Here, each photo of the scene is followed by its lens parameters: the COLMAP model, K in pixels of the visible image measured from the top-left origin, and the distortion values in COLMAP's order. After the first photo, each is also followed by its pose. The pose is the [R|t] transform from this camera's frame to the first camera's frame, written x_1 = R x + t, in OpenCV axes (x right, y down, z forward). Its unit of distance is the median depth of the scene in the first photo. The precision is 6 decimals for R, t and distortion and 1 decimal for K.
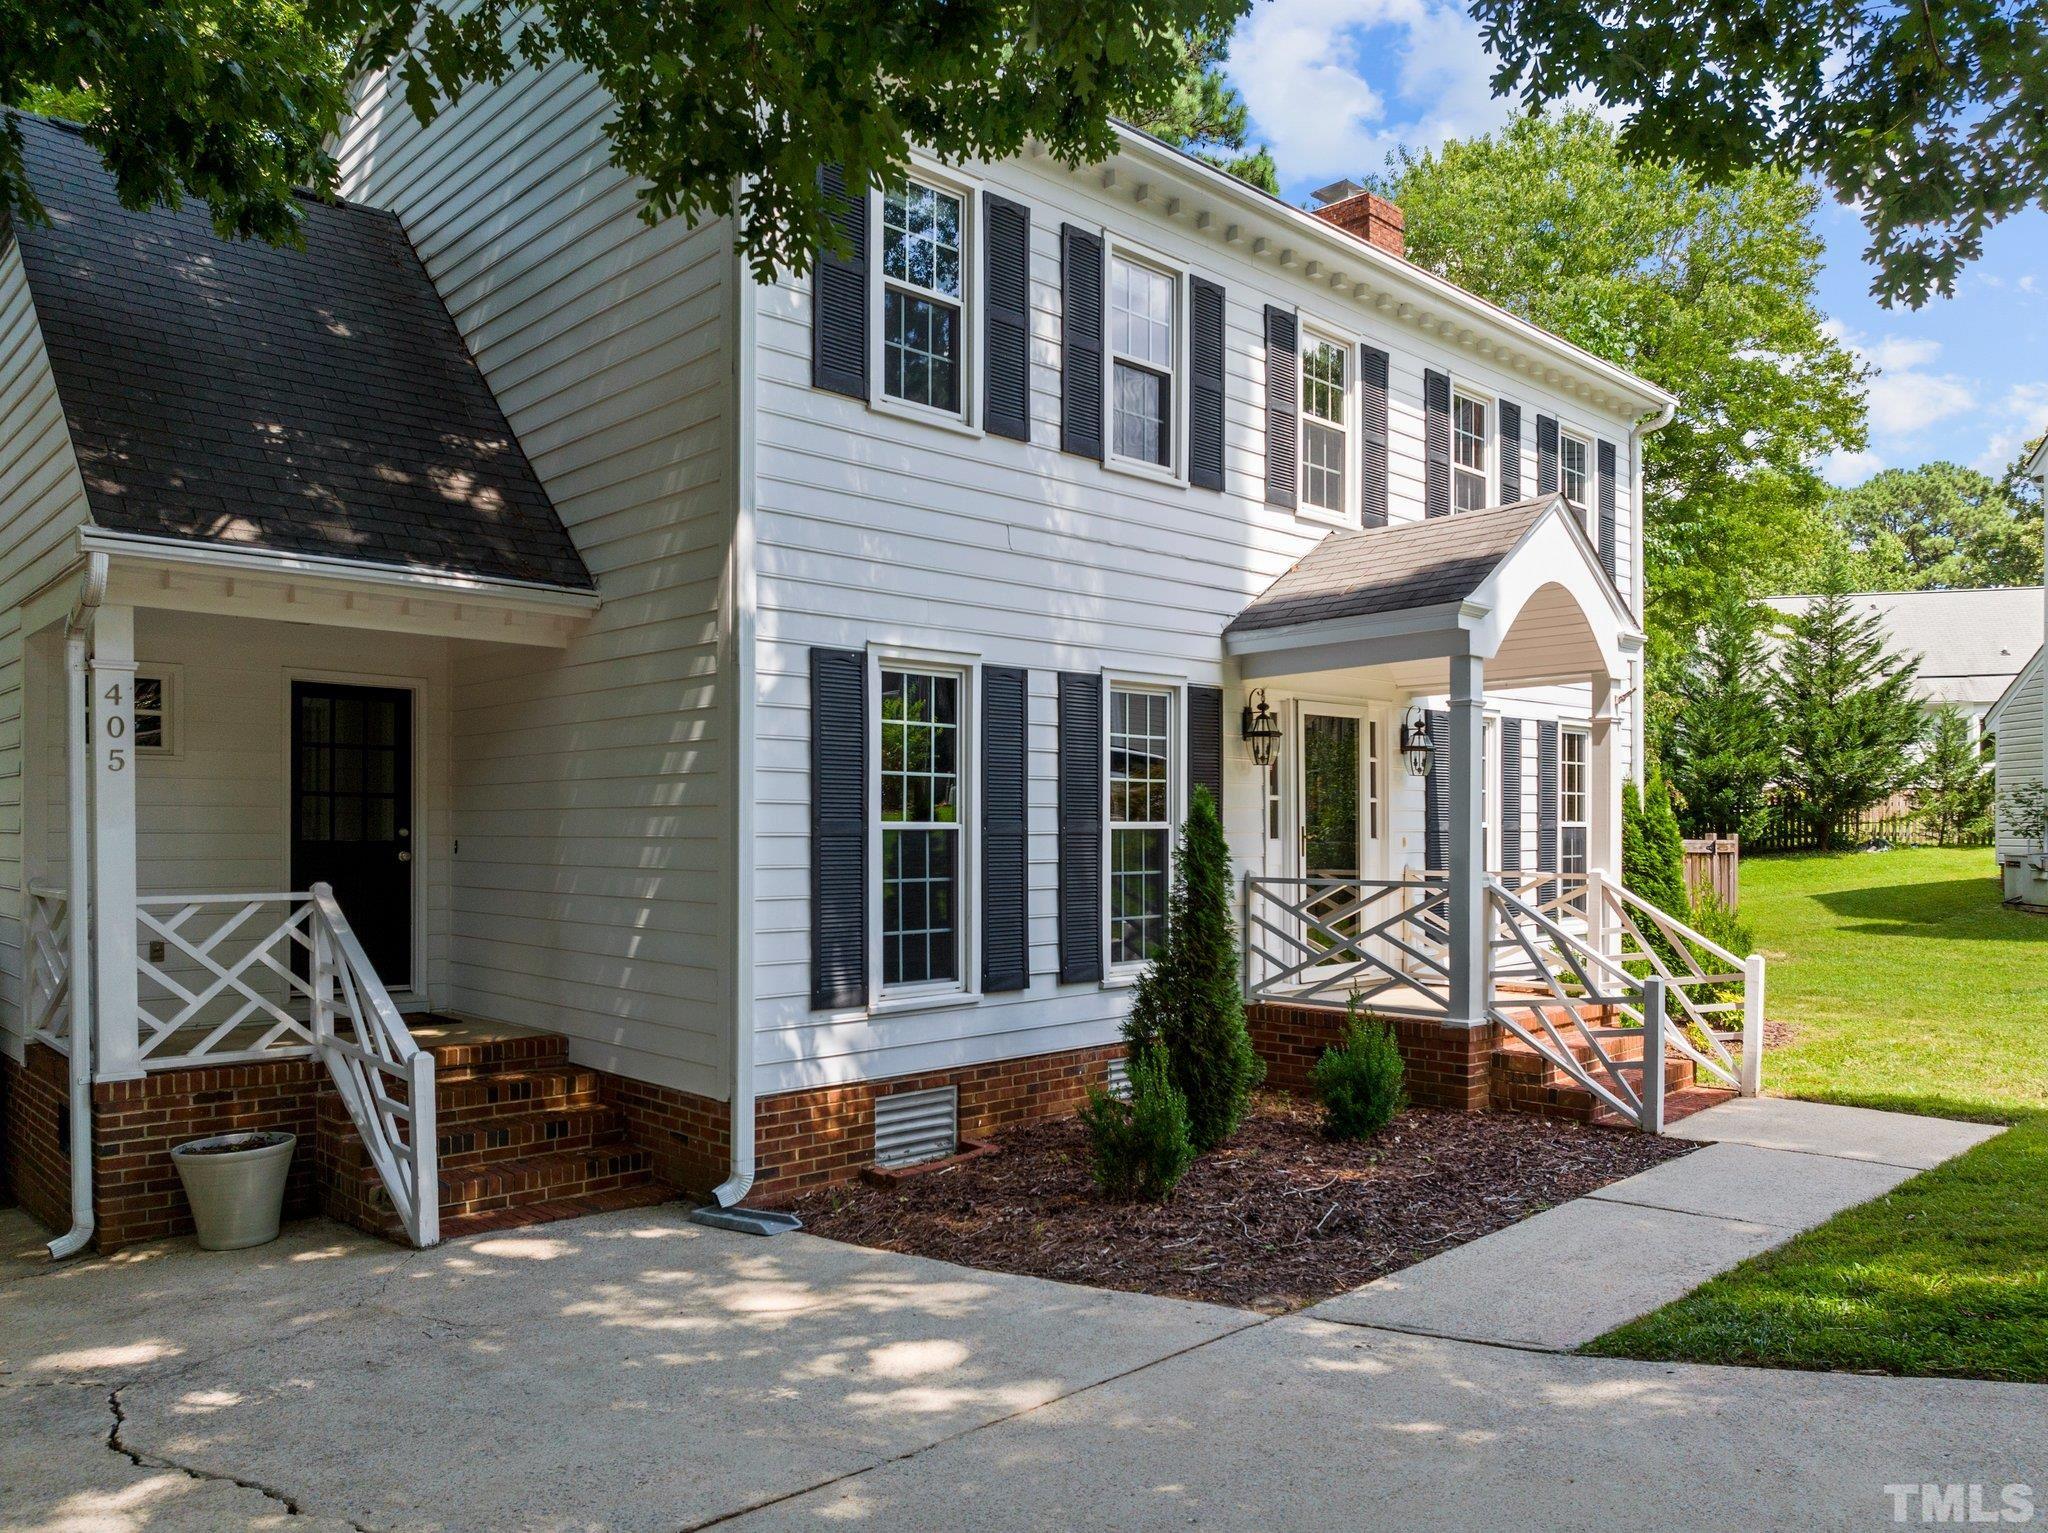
lens RADIAL K [[1423.6, 0, 962.1], [0, 1423.6, 859.2], [0, 0, 1]] dist [-0.042190, 0.003780]
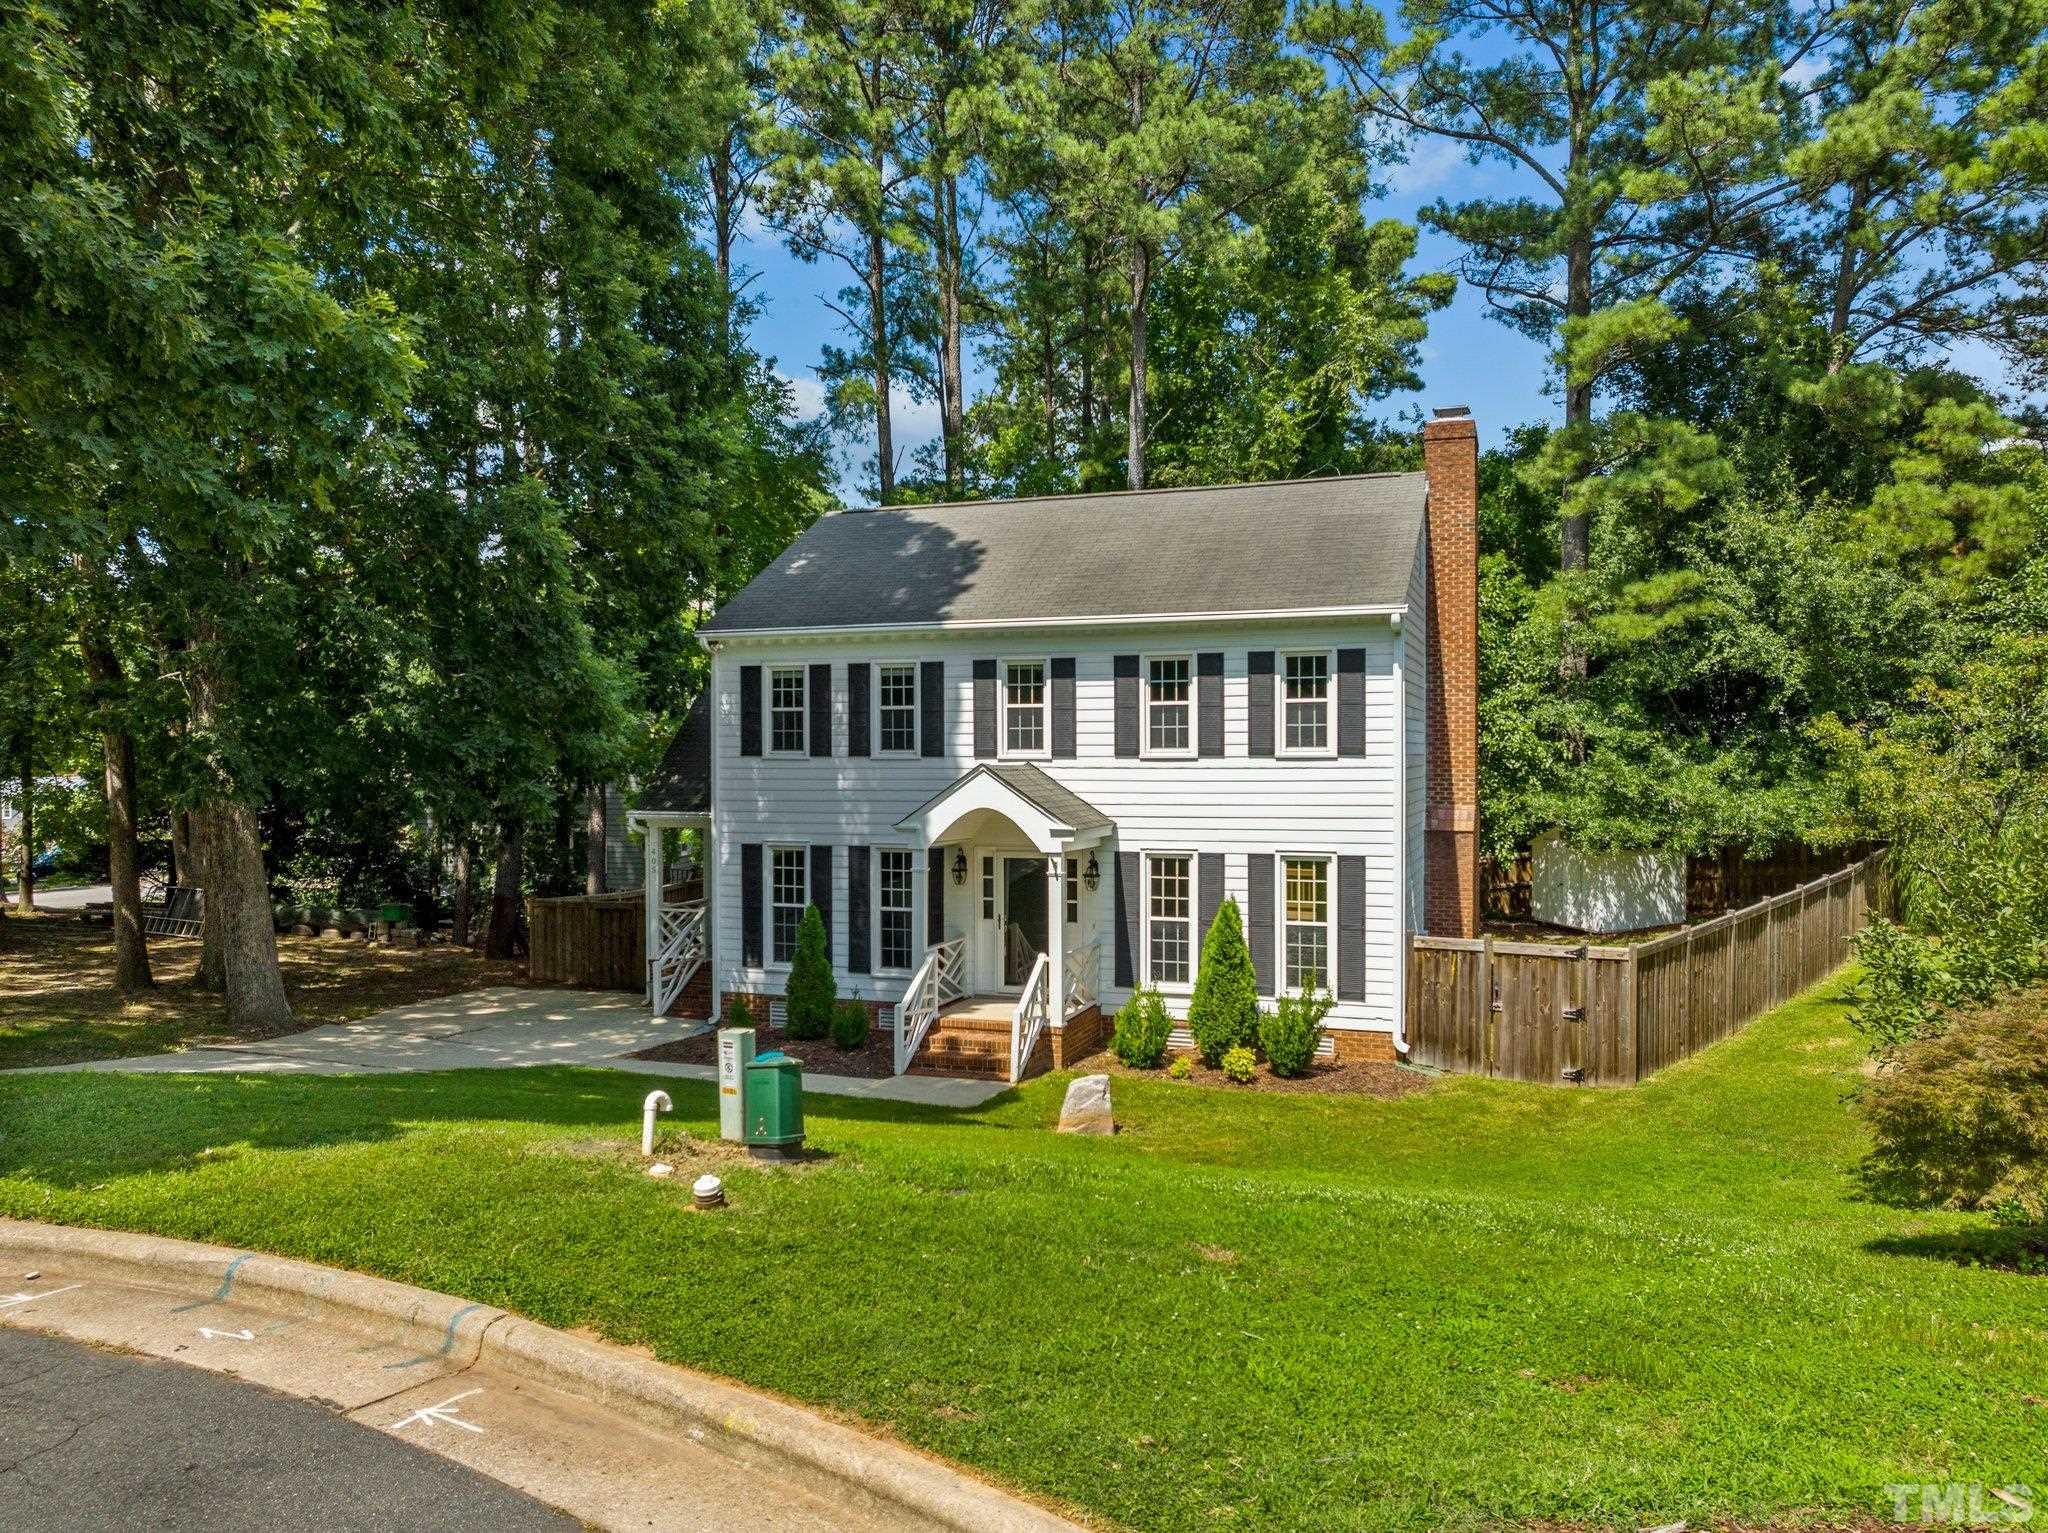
lens RADIAL K [[1423.6, 0, 1040.9], [0, 1423.6, 776.9], [0, 0, 1]] dist [-0.042190, 0.003780]
pose [[0.480881, 0.013655, -0.876679, 2.593166], [-0.017318, 0.999832, 0.006074, -0.294877], [0.876615, 0.012262, 0.481037, 0.113885]]
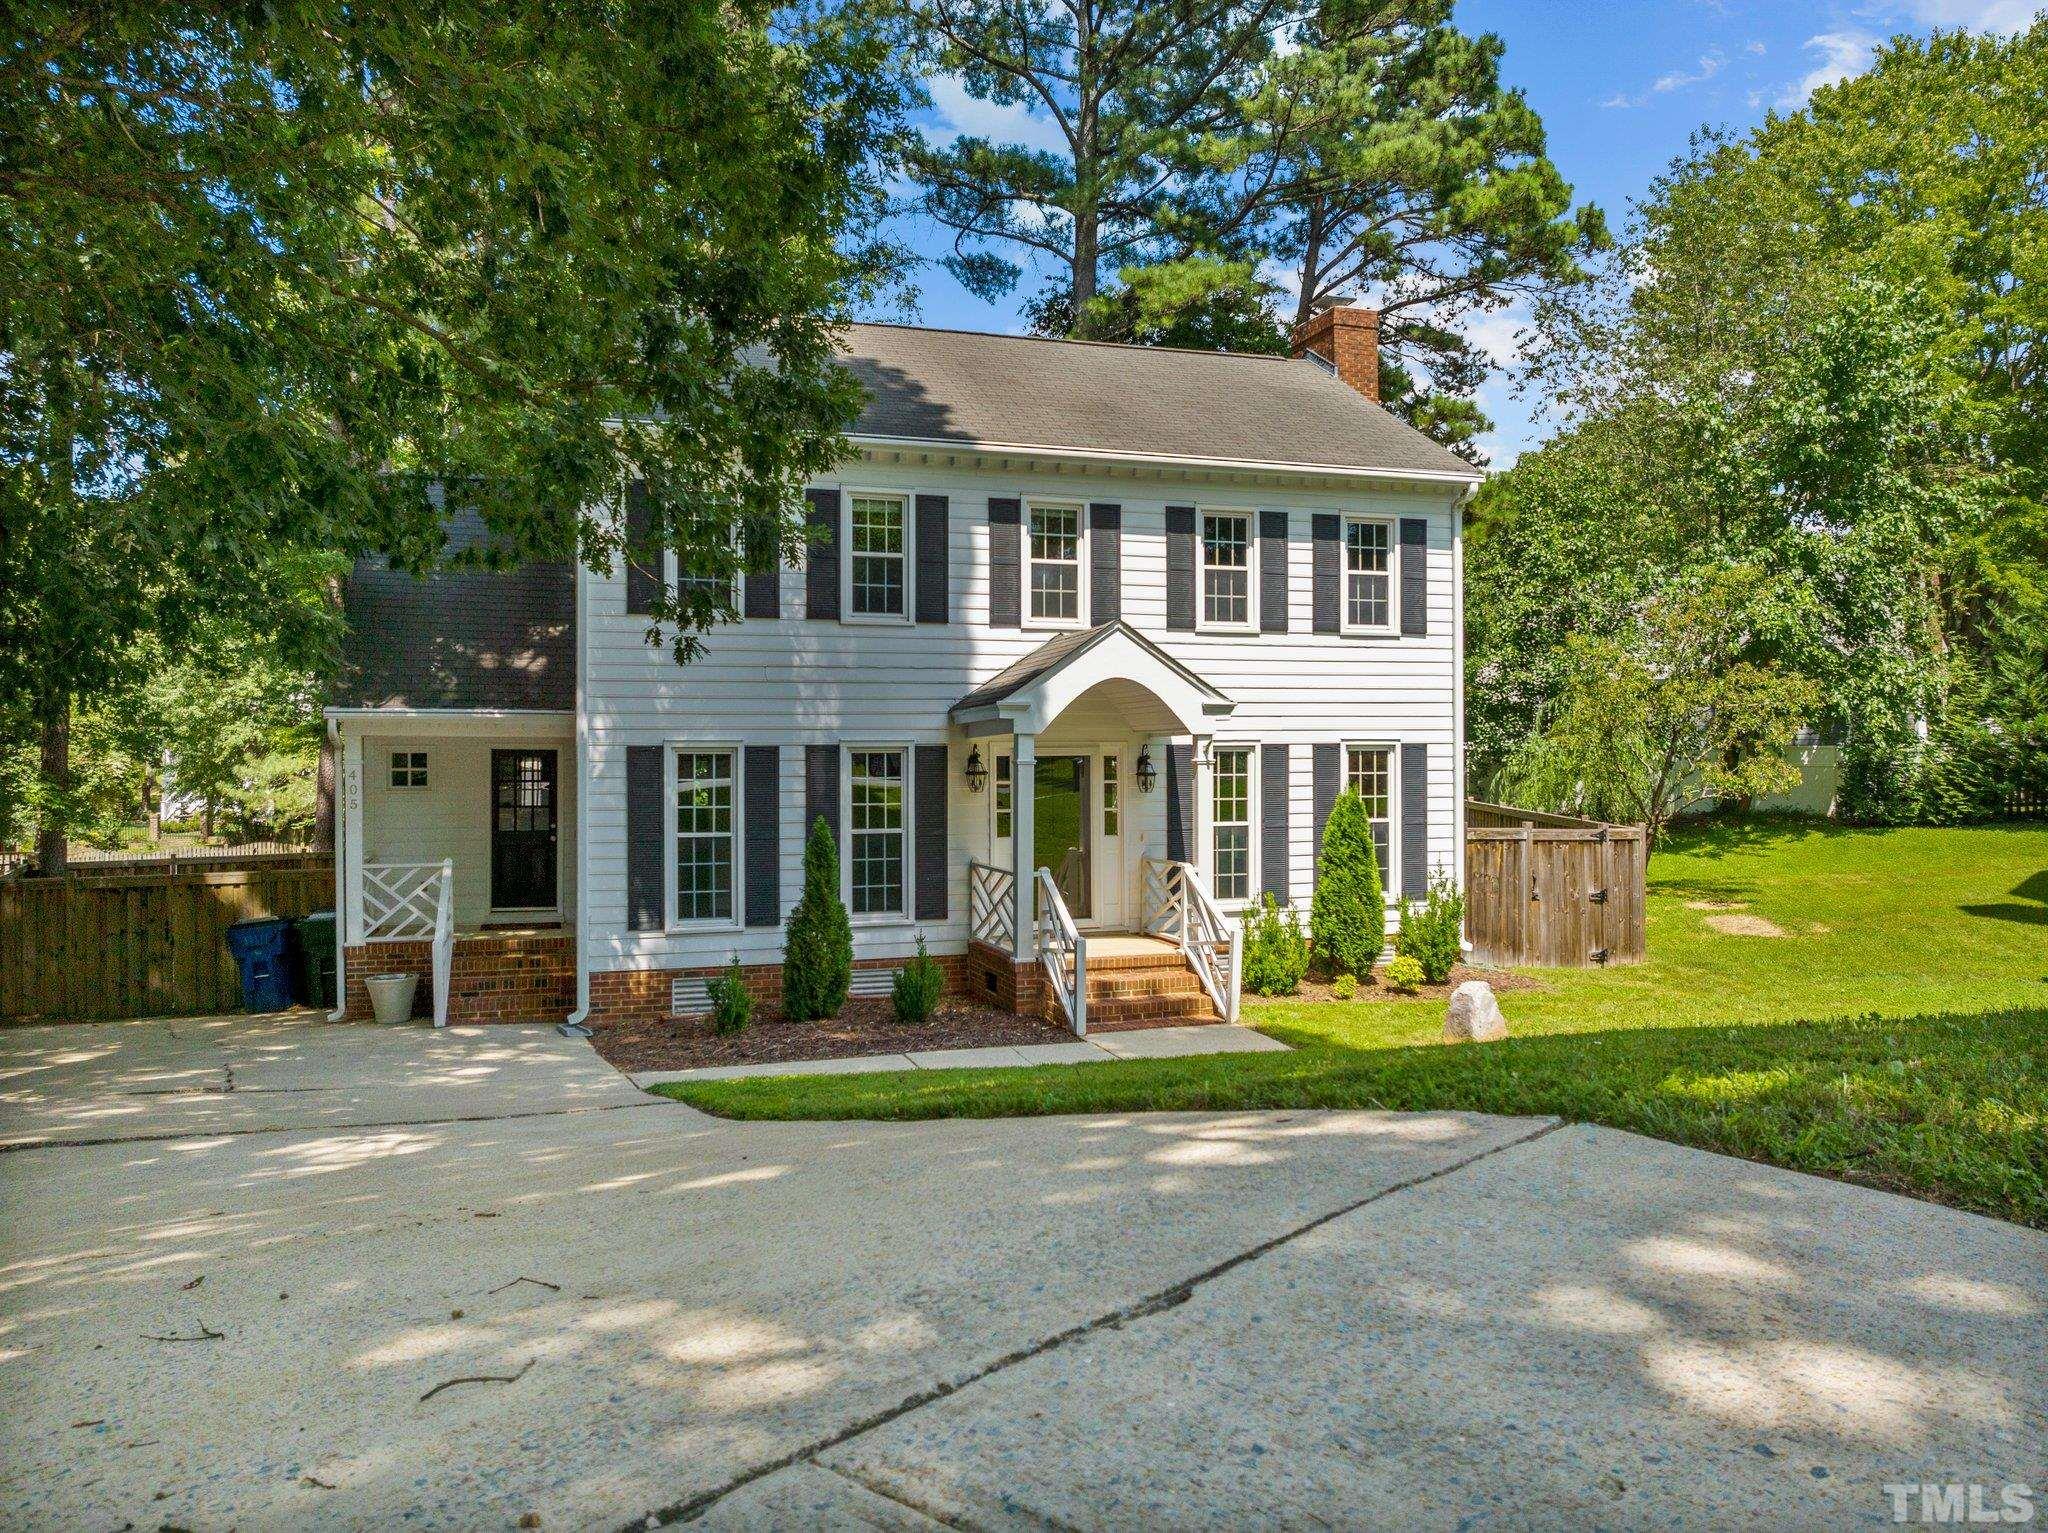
lens RADIAL K [[1423.6, 0, 1010.6], [0, 1423.6, 773.6], [0, 0, 1]] dist [-0.042190, 0.003780]
pose [[0.909550, 0.001481, -0.415592, 1.114287], [-0.005565, 0.999947, -0.008615, -0.090261], [0.415557, 0.010148, 0.909511, -0.529835]]
